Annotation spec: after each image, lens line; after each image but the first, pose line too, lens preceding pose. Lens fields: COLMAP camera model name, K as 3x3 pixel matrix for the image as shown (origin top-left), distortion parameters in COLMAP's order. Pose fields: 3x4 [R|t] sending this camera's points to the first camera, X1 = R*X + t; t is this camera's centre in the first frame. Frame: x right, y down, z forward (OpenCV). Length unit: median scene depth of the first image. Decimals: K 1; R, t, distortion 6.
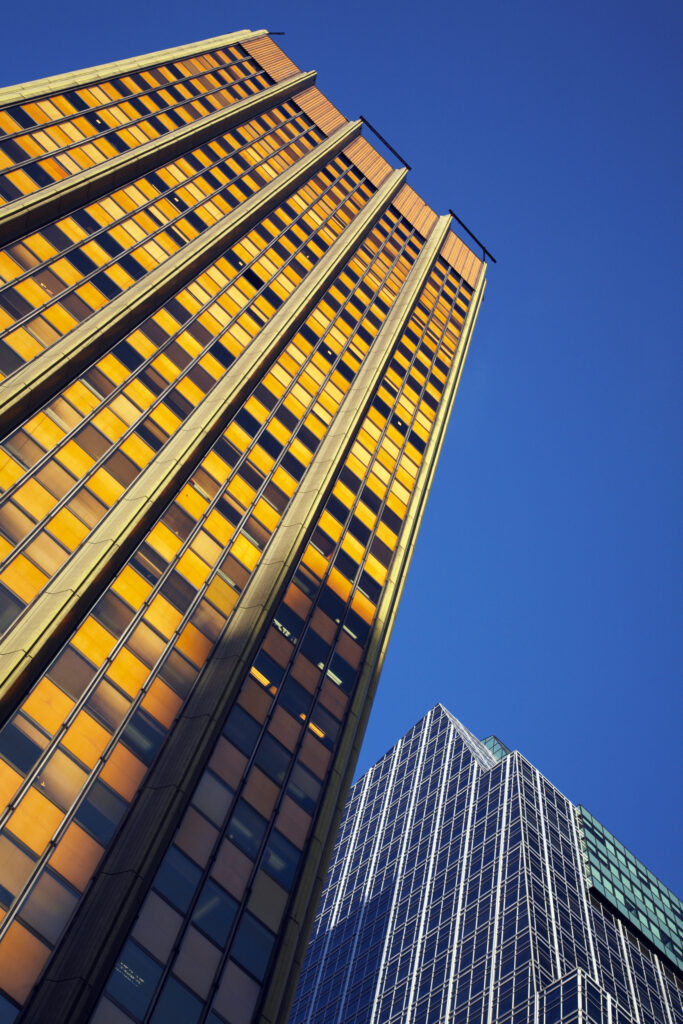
lens RADIAL K [[1297.2, 0, 312.6], [0, 1297.2, 508.6], [0, 0, 1]] dist [0.130335, 0.000000]
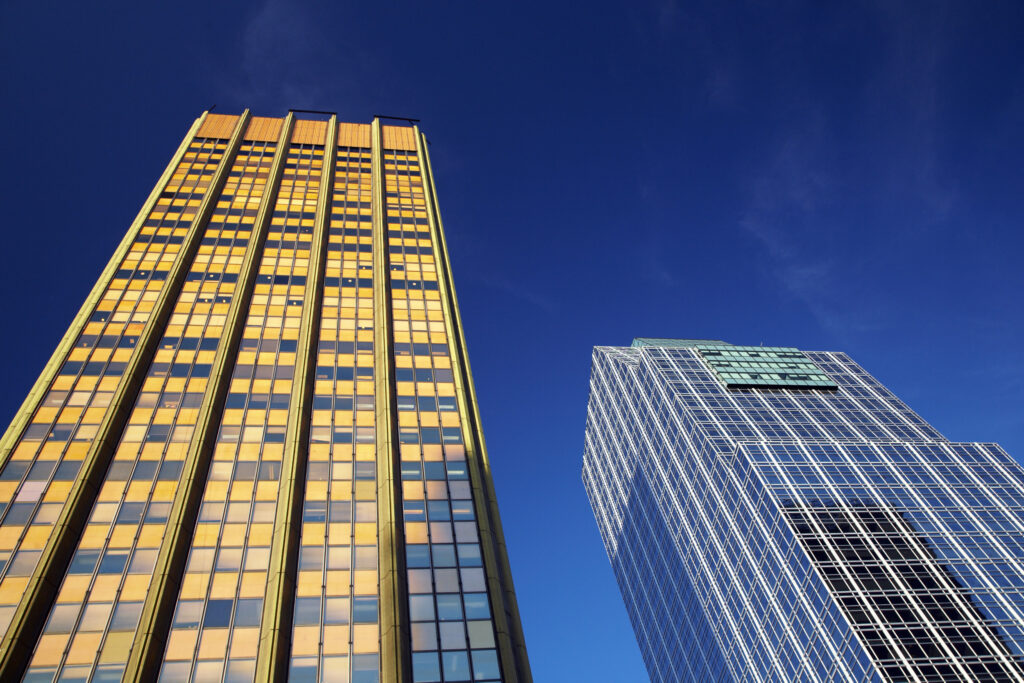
lens RADIAL K [[868.8, 0, 515.5], [0, 868.8, 340.4], [0, 0, 1]] dist [-0.044698, 0.065422]
pose [[0.747172, -0.659555, -0.081982, 0.171576], [0.664601, 0.740260, 0.101589, -0.035285], [-0.006316, -0.130390, 0.991443, -0.035700]]
